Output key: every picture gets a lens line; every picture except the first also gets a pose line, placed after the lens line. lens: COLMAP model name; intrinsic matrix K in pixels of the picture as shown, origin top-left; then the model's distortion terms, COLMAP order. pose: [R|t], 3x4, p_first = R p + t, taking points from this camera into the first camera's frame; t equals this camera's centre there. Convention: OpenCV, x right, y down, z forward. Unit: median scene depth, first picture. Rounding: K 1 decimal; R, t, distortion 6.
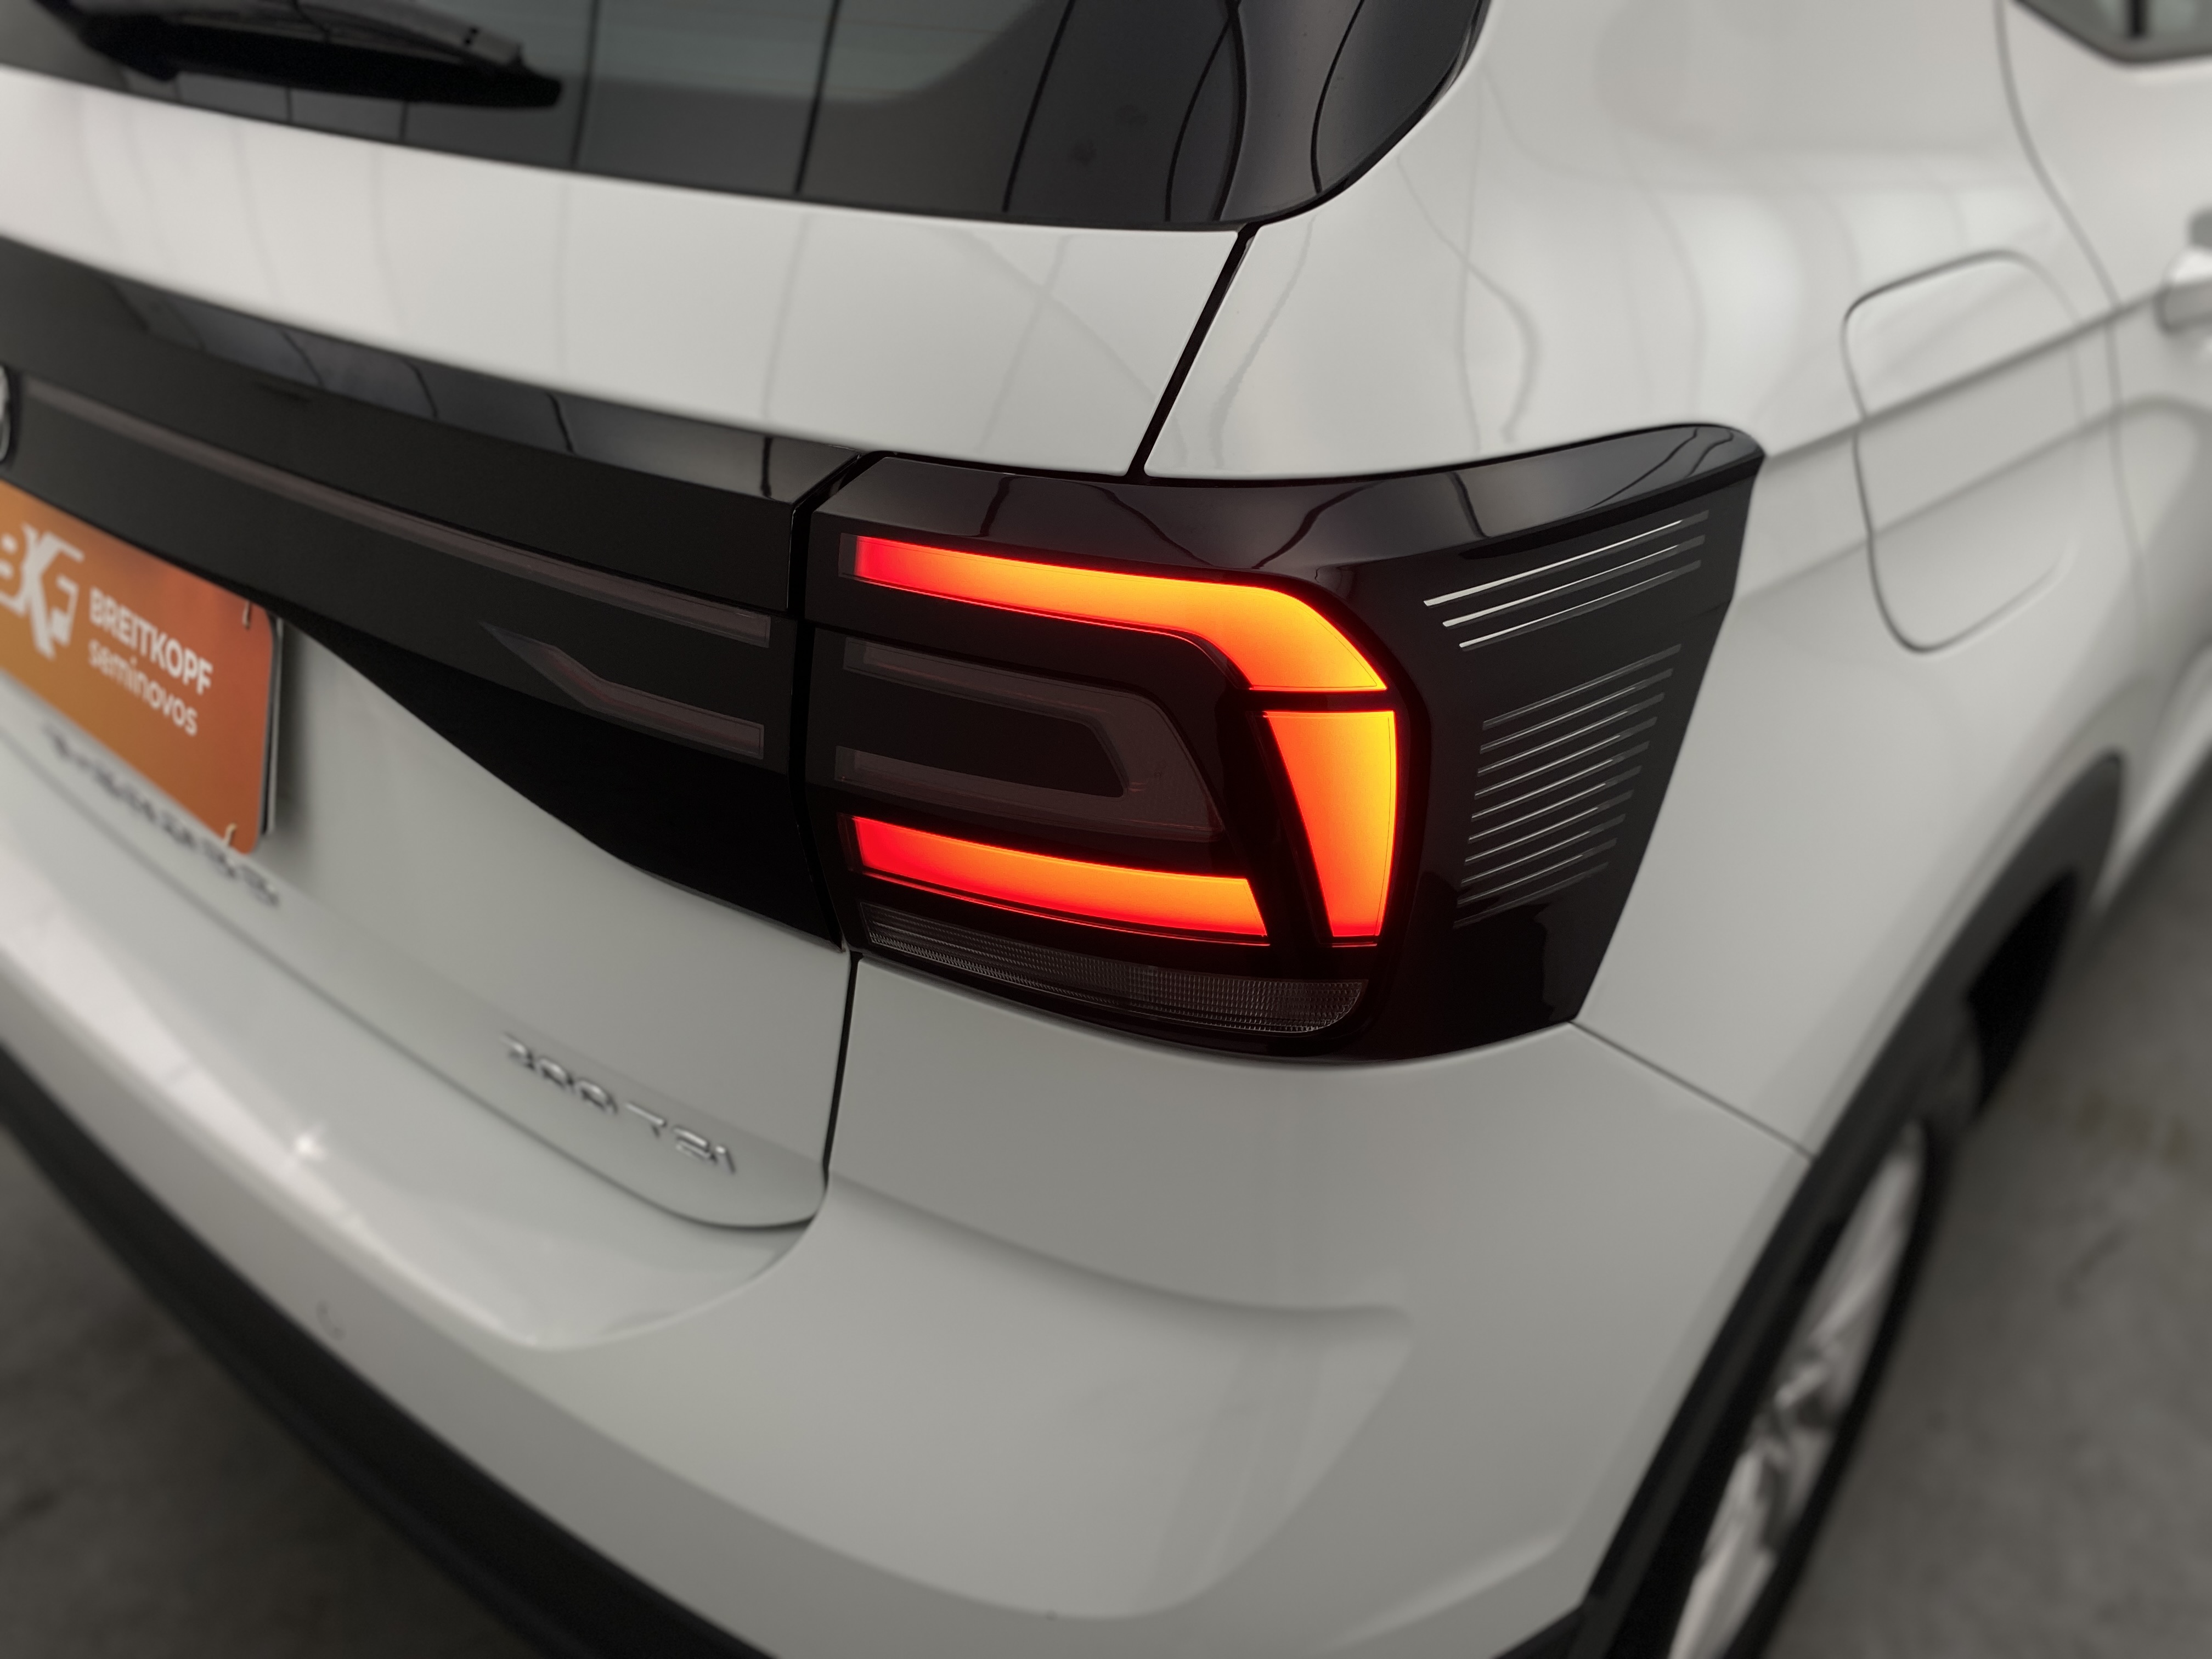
lens RADIAL K [[1682.9, 0, 1105.3], [0, 1682.9, 811.6], [0, 0, 1]] dist [0.014100, -0.053655]
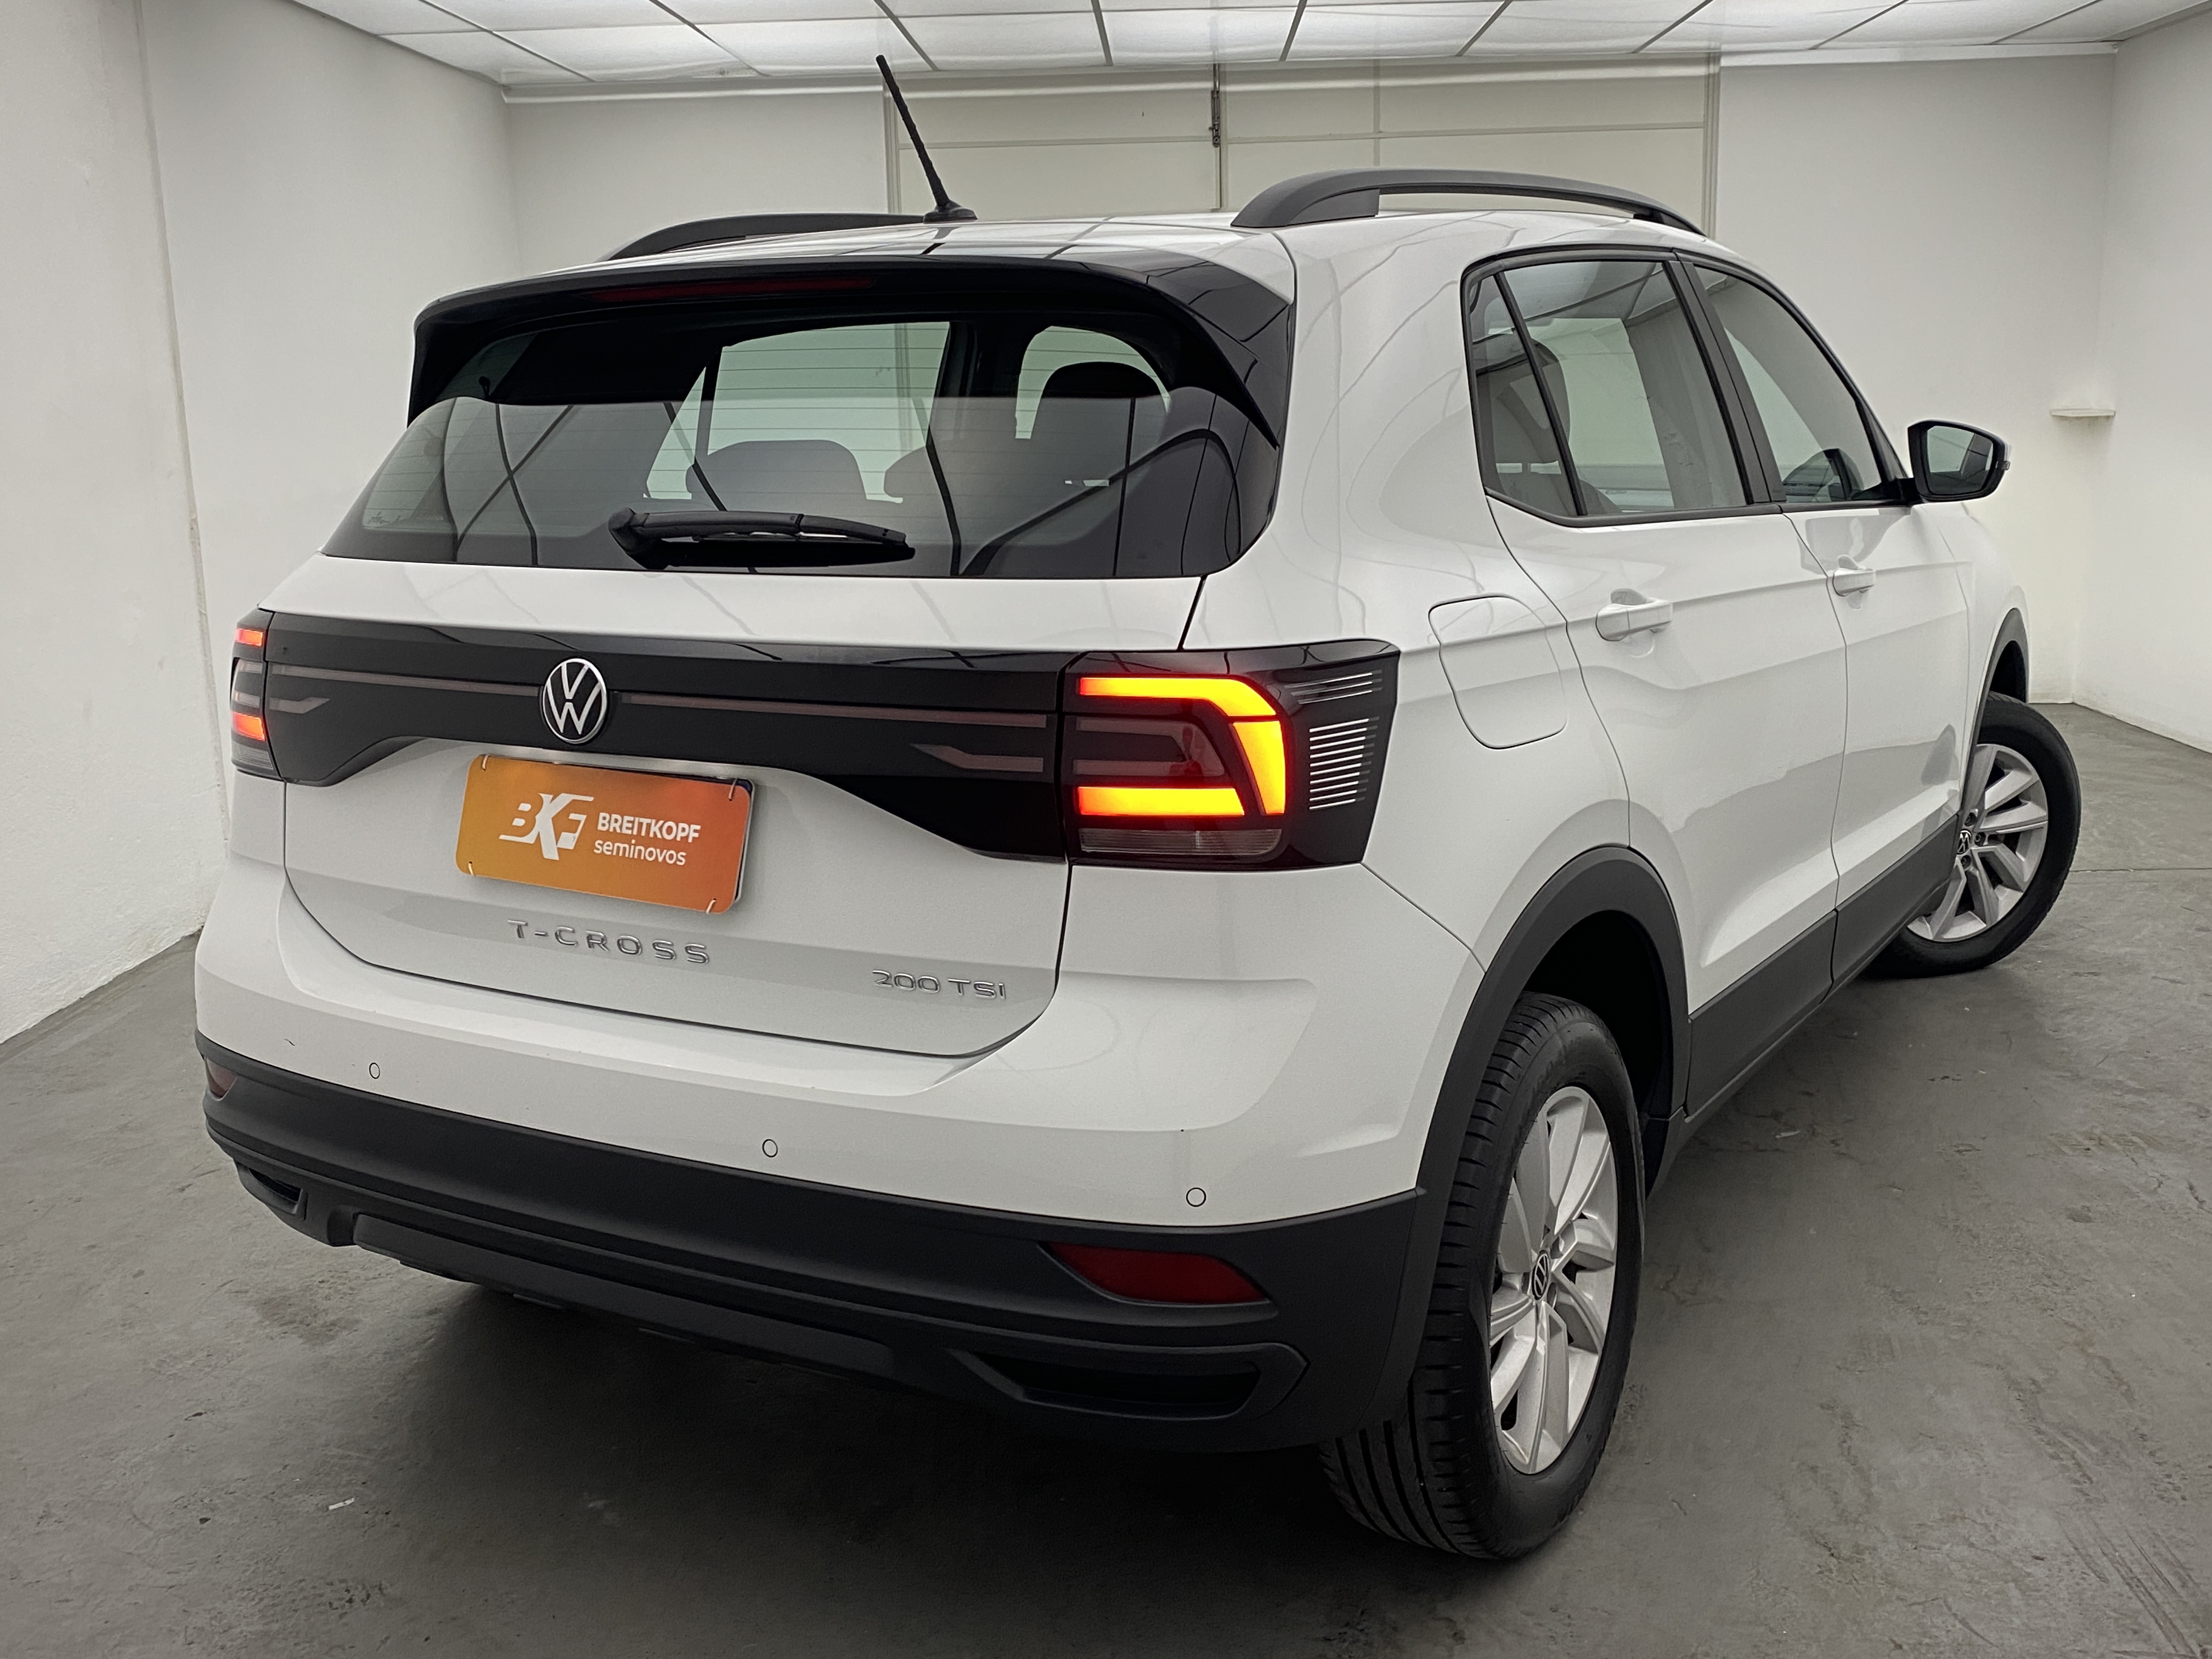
lens RADIAL K [[2155.4, 0, 1106.0], [0, 2155.4, 829.5], [0, 0, 1]] dist [-0.008577, -0.008938]
pose [[0.987539, -0.061250, 0.144965, -0.584628], [0.106355, 0.938706, -0.327902, 1.135265], [-0.115996, 0.339234, 0.933523, -2.050980]]
